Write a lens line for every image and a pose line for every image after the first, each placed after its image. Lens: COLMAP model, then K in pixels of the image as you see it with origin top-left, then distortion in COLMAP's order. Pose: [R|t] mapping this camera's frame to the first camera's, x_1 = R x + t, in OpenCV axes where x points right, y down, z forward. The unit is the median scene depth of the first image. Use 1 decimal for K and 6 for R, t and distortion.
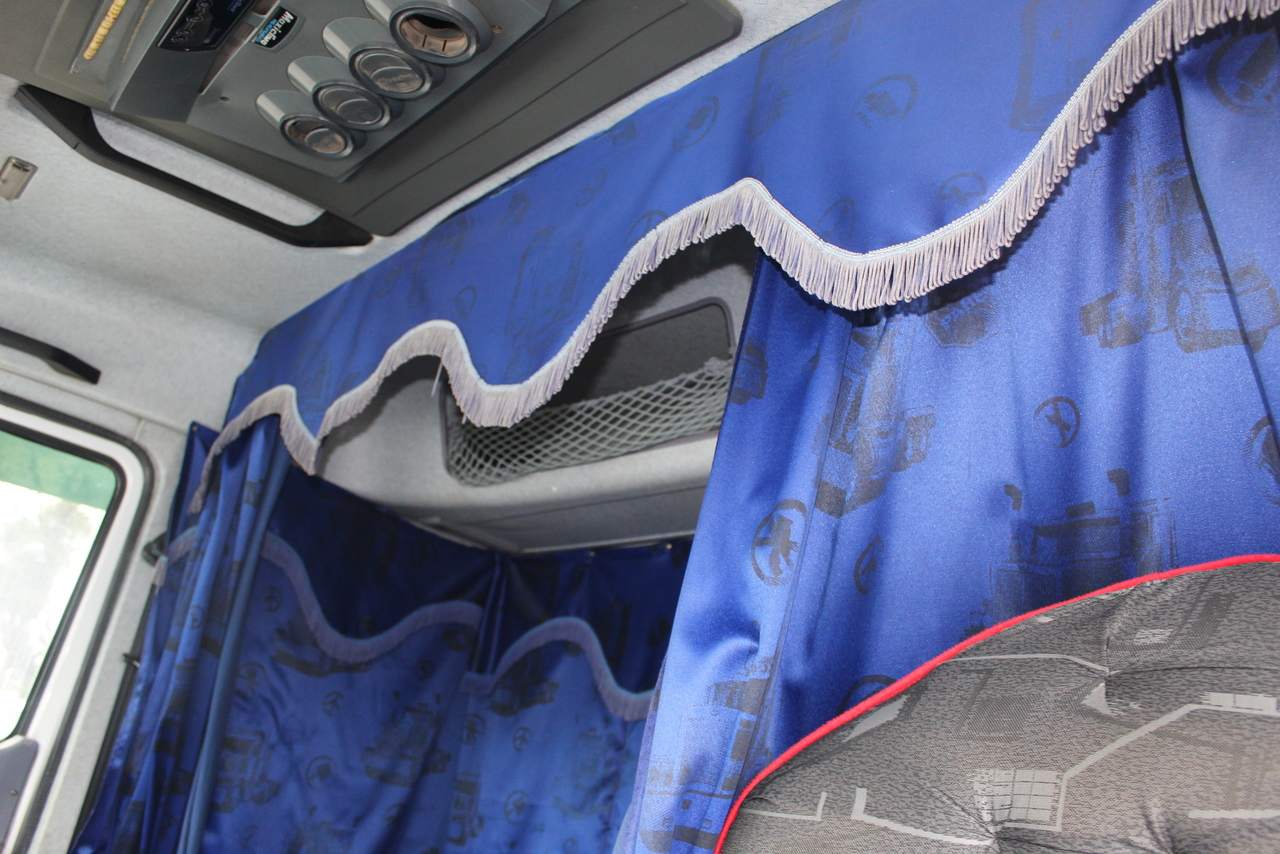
lens RADIAL K [[1045.2, 0, 643.6], [0, 1045.2, 426.9], [0, 0, 1]] dist [-0.156241, 0.130759]
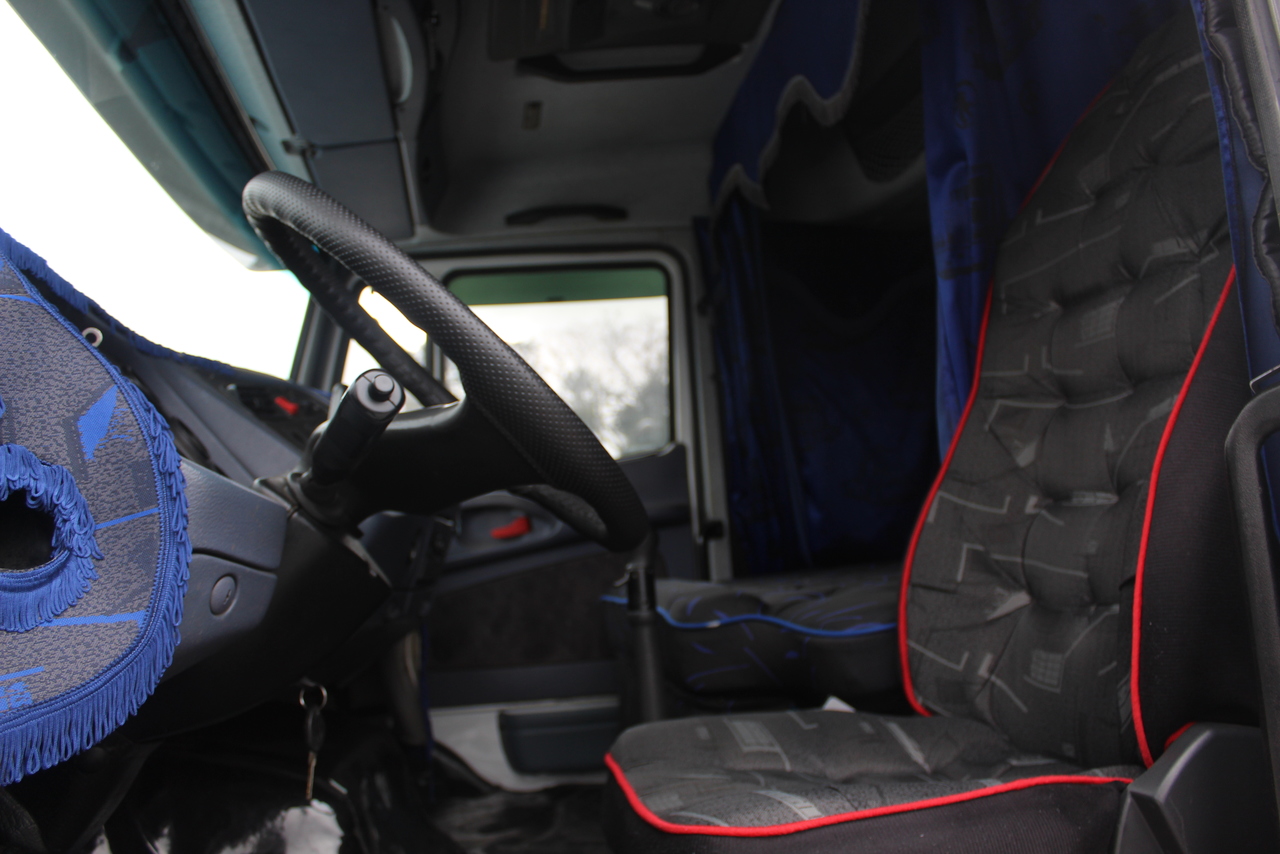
lens RADIAL K [[1045.2, 0, 634.6], [0, 1045.2, 420.8], [0, 0, 1]] dist [-0.156241, 0.130759]
pose [[0.801765, -0.295099, -0.519701, 0.207873], [0.395669, 0.913821, 0.091525, 0.107726], [0.447905, -0.279011, 0.849432, -0.445870]]
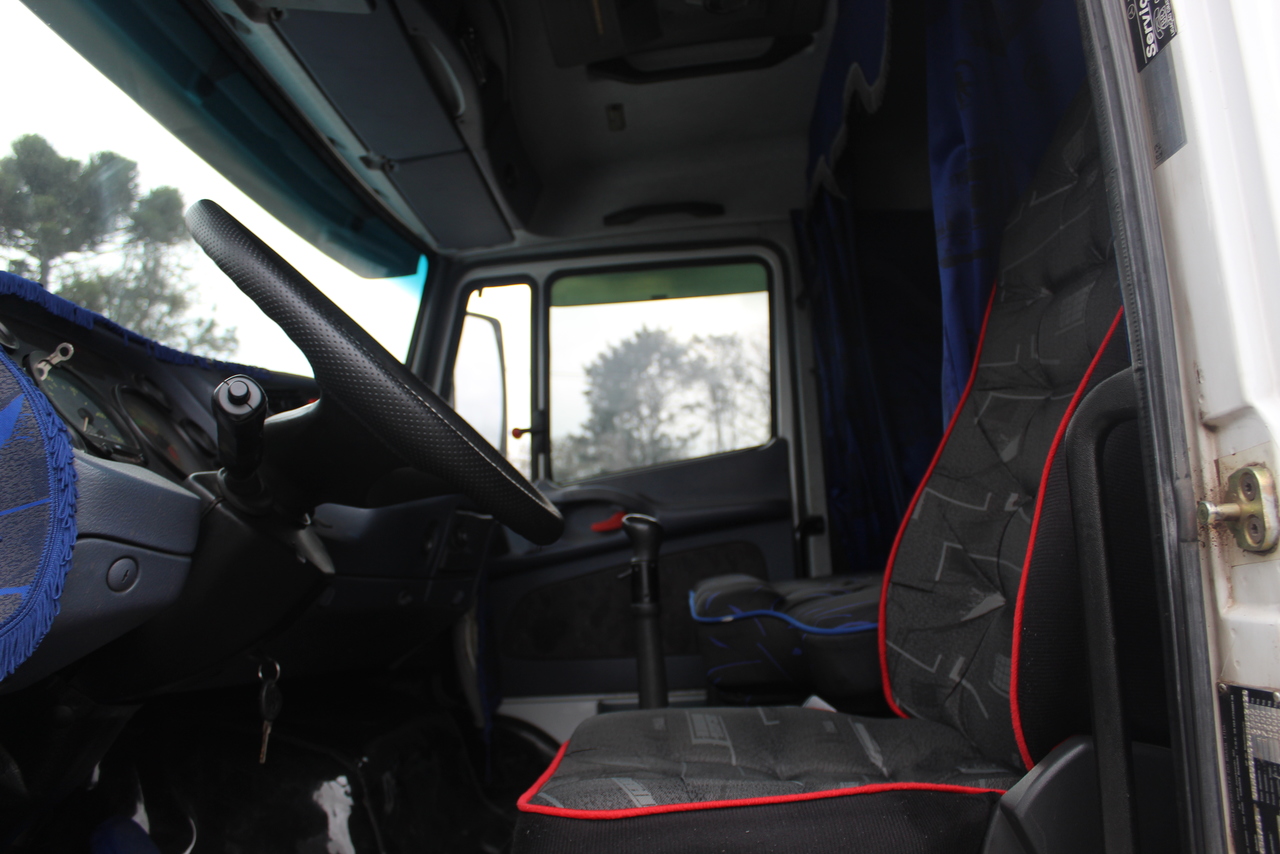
lens RADIAL K [[1045.2, 0, 639.9], [0, 1045.2, 429.1], [0, 0, 1]] dist [-0.156241, 0.130759]
pose [[0.686166, -0.293792, -0.665479, 0.348630], [0.414612, 0.909629, 0.025923, 0.176042], [0.597723, -0.293703, 0.745967, -0.369783]]
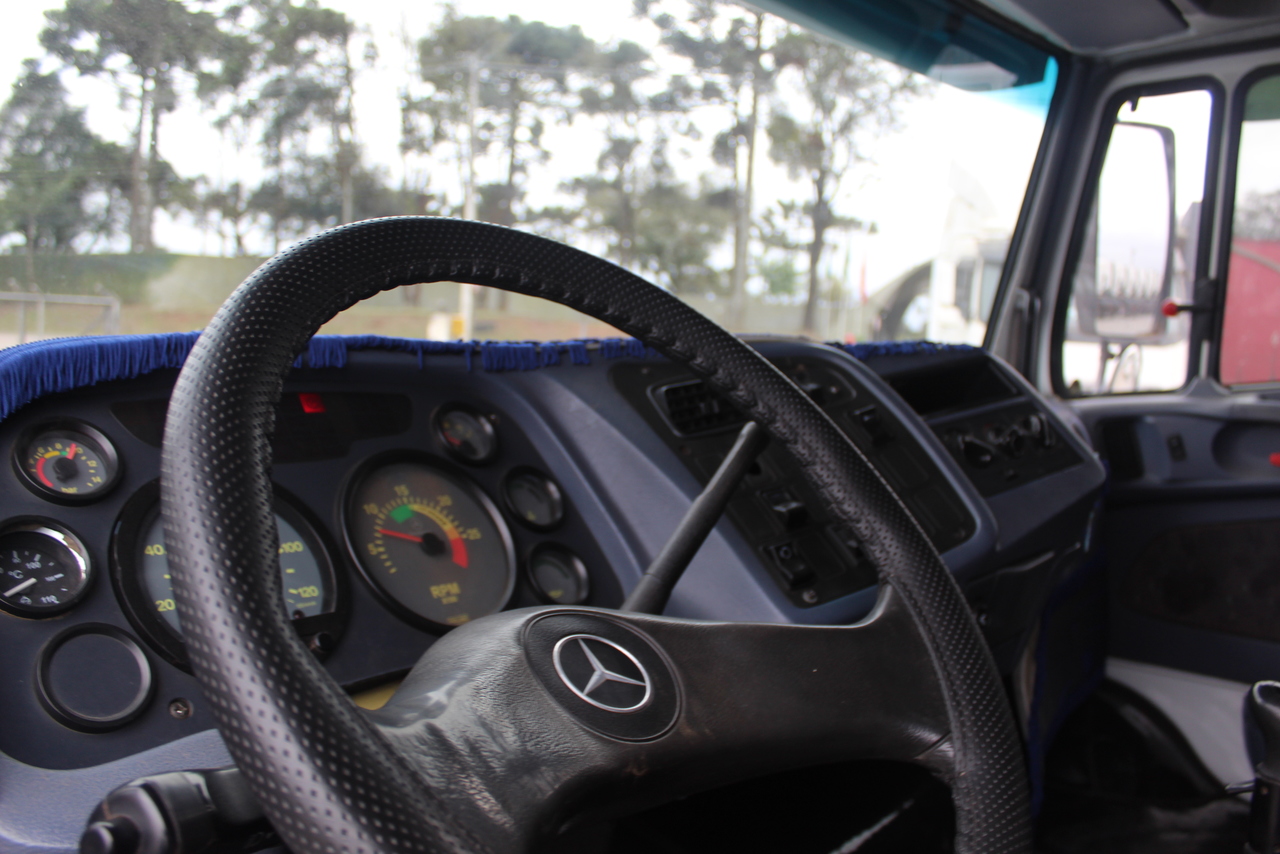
lens RADIAL K [[1045.2, 0, 661.8], [0, 1045.2, 429.8], [0, 0, 1]] dist [-0.156241, 0.130759]
pose [[0.155753, -0.062915, -0.985790, 0.126698], [0.365603, 0.930770, -0.001639, 0.053522], [0.917647, -0.360152, 0.167972, -0.002275]]
